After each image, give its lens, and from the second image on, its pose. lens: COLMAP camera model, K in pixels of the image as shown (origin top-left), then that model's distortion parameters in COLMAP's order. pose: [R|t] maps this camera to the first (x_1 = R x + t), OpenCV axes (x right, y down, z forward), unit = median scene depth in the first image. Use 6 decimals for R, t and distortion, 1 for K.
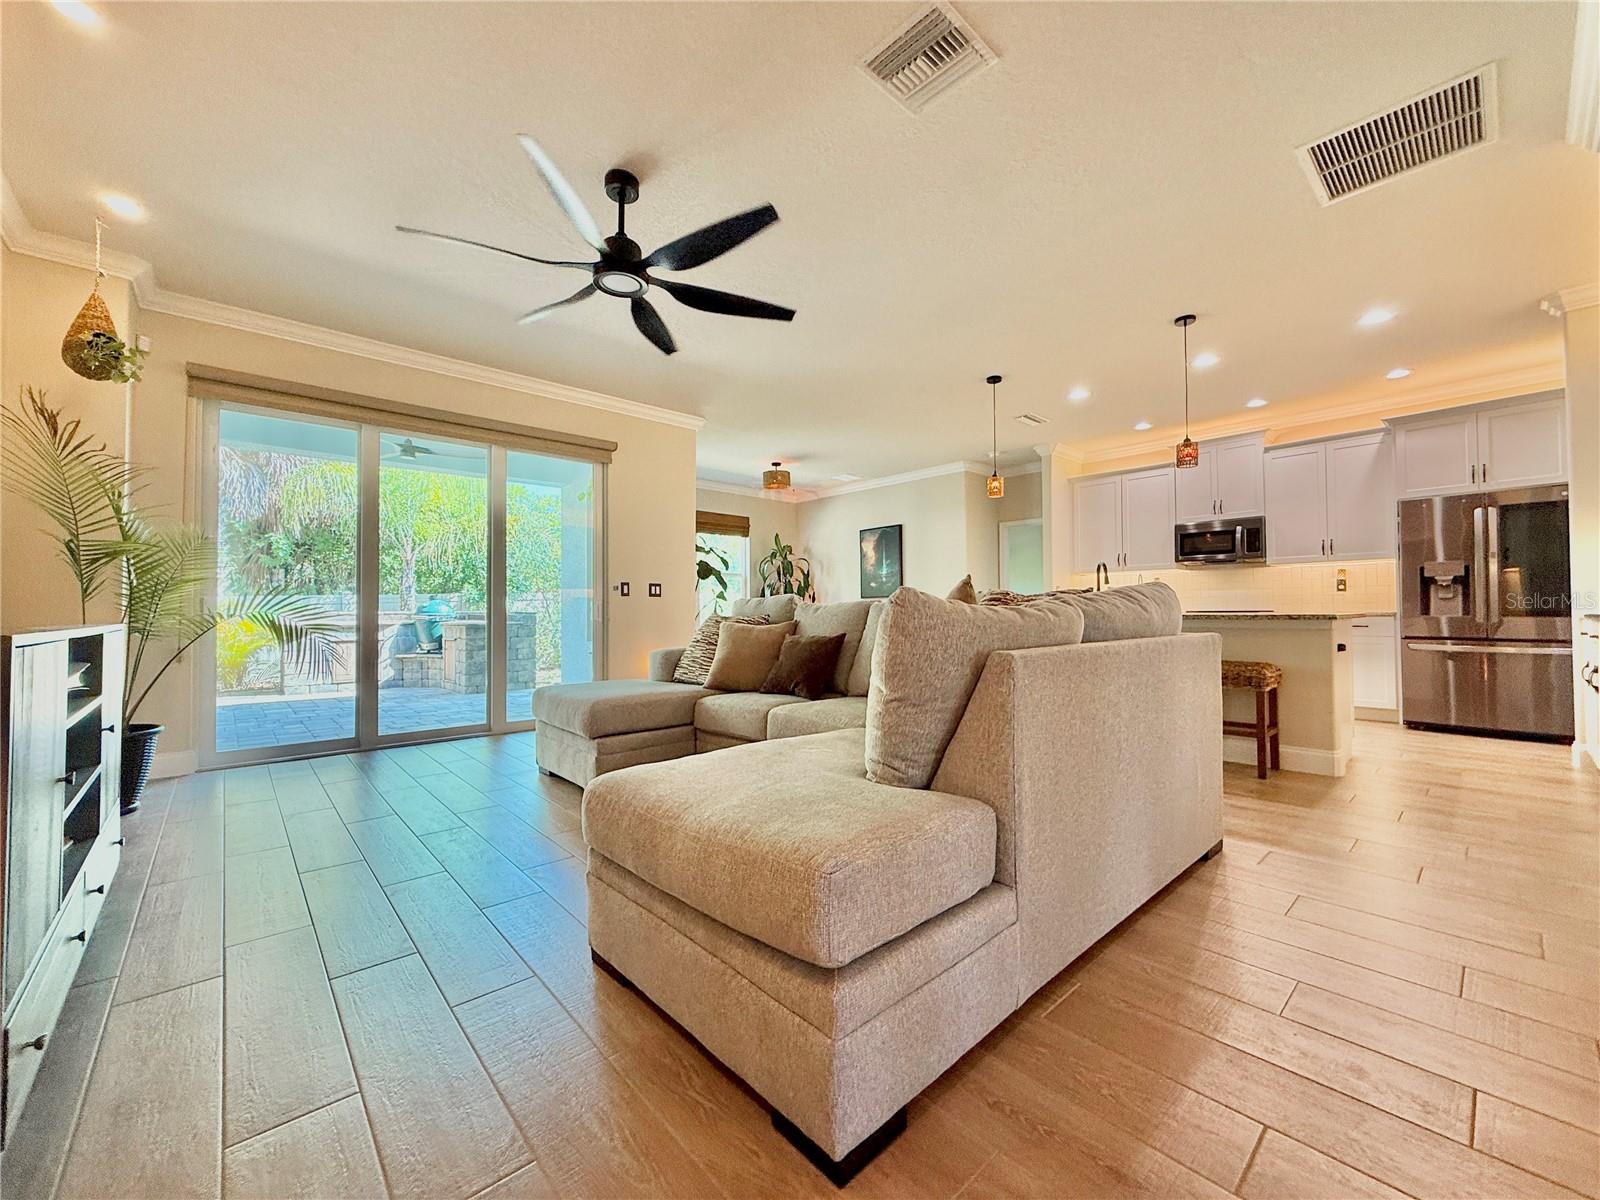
lens RADIAL K [[641.5, 0, 805.0], [0, 641.5, 588.2], [0, 0, 1]] dist [0.000820, 0.000370]
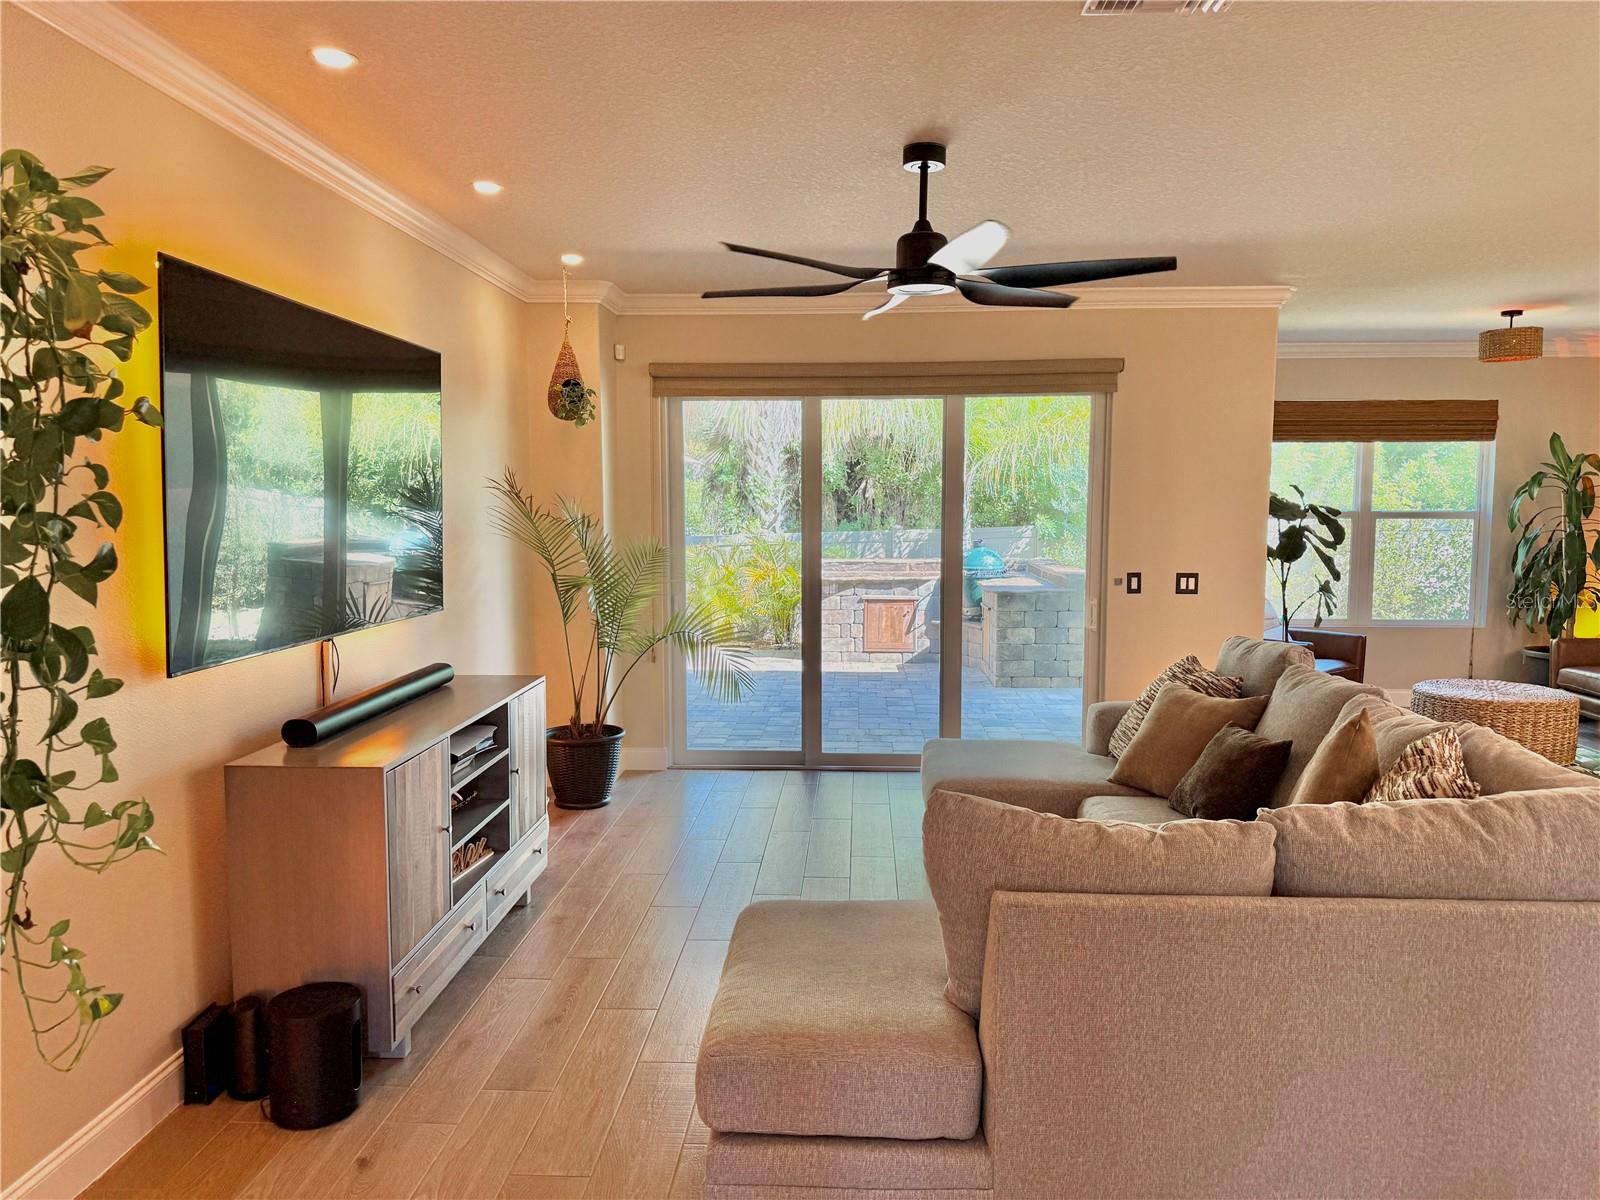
lens RADIAL K [[1131.0, 0, 806.1], [0, 1131.0, 609.2], [0, 0, 1]] dist [0.022366, -0.021622]
pose [[0.706375, 0.077530, -0.703579, 0.293855], [0.018649, 0.991600, 0.127991, -0.123221], [0.707592, -0.103531, 0.698996, -0.055439]]
